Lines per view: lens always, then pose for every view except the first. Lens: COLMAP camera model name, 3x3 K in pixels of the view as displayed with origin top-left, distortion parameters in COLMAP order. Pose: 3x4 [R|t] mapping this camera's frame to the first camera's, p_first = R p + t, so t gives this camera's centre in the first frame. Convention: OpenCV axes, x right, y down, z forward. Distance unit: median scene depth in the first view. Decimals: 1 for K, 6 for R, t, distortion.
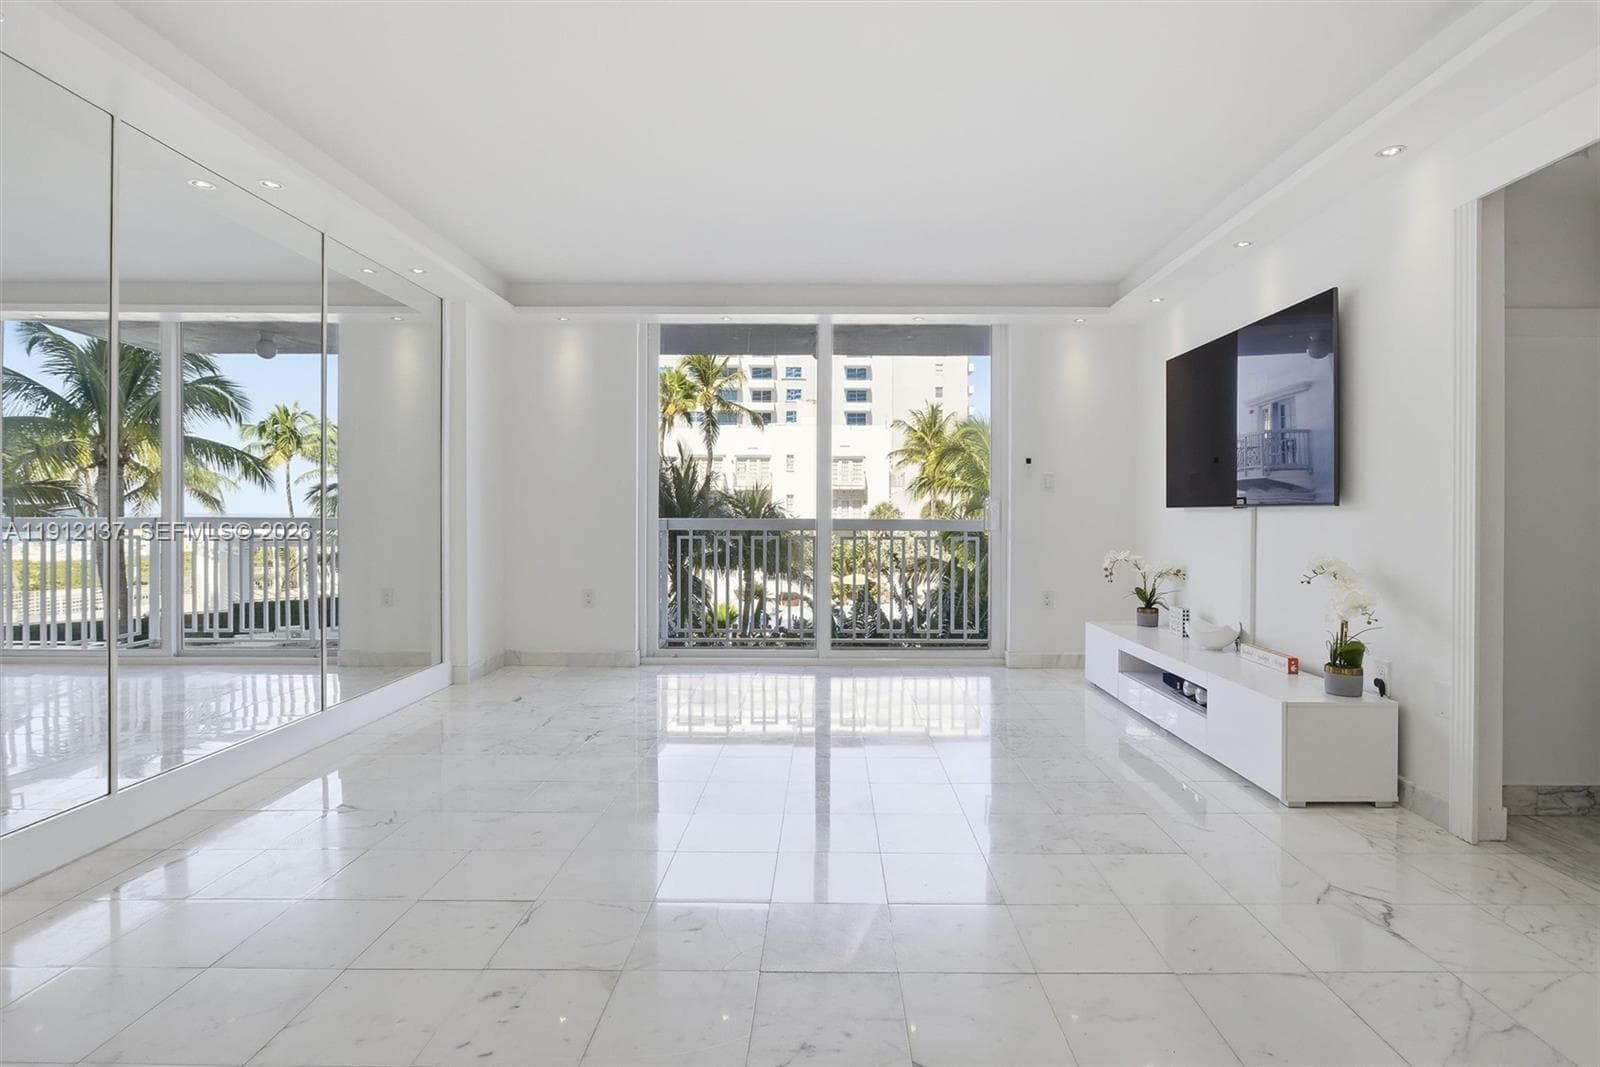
lens RADIAL K [[786.5, 0, 800.0], [0, 786.5, 533.5], [0, 0, 1]] dist [0.001969, 0.000883]
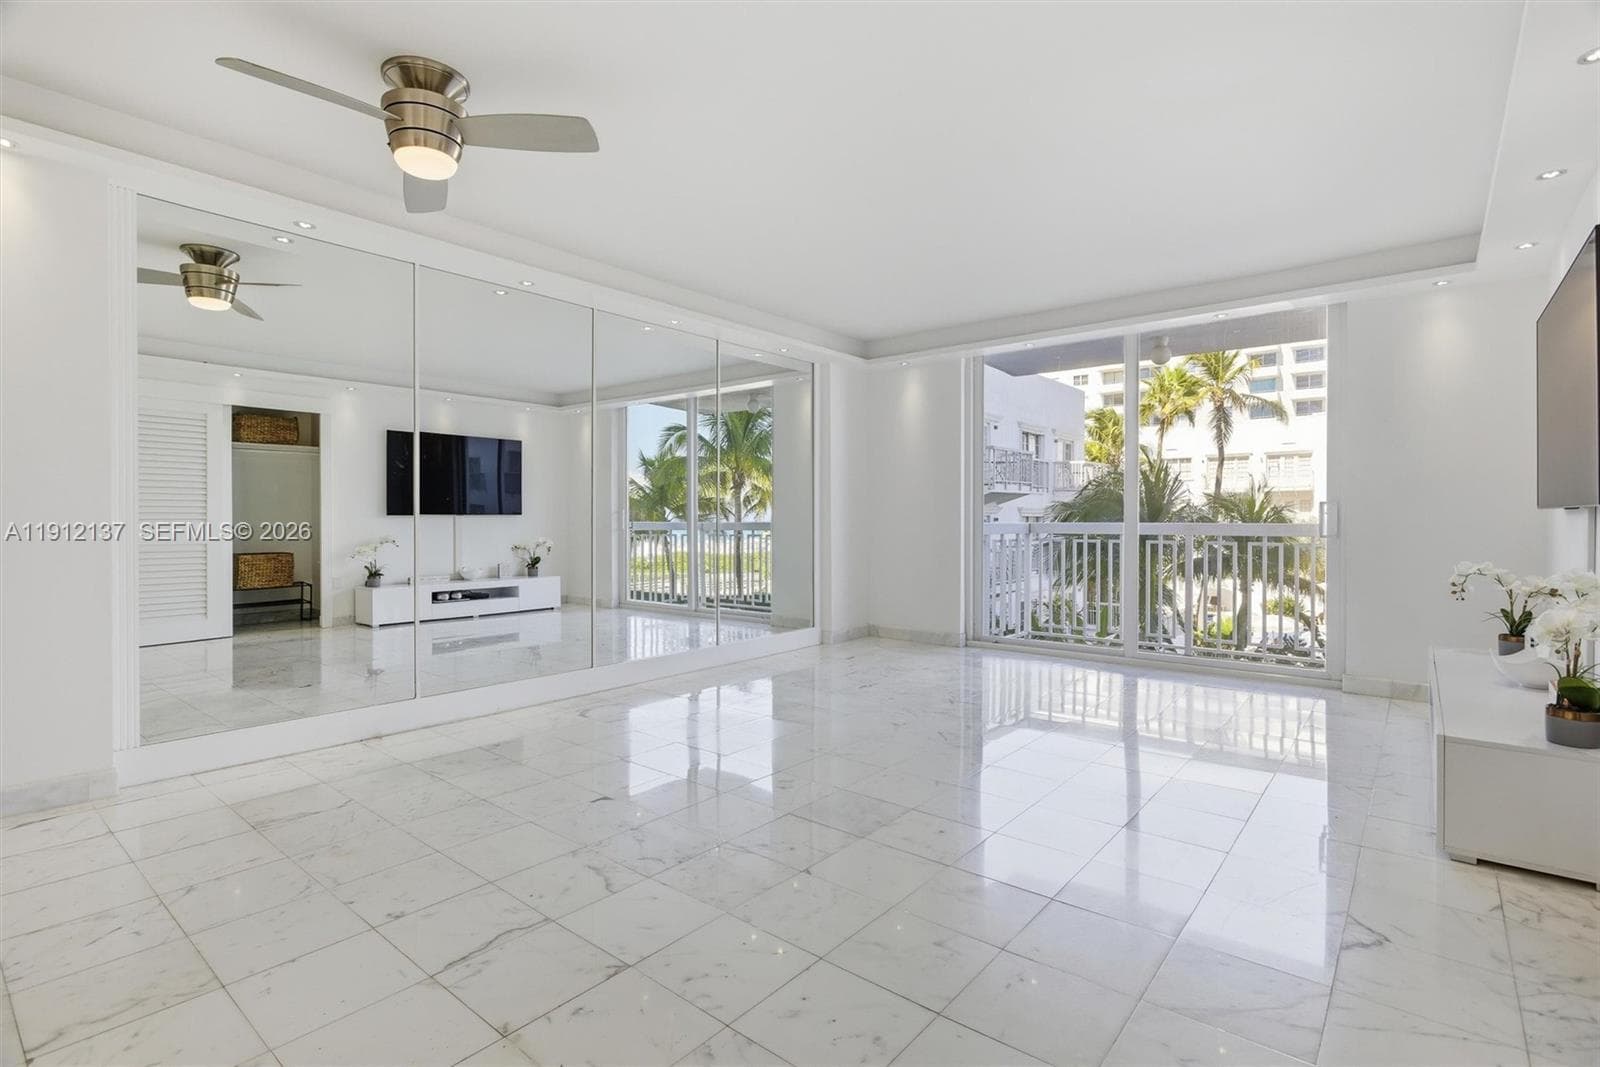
lens RADIAL K [[786.5, 0, 800.0], [0, 786.5, 533.5], [0, 0, 1]] dist [0.001969, 0.000883]
pose [[0.757835, 0.005731, -0.652421, 0.219465], [-0.009821, 0.999948, -0.002624, 0.000978], [0.652372, 0.008396, 0.757853, -0.038880]]
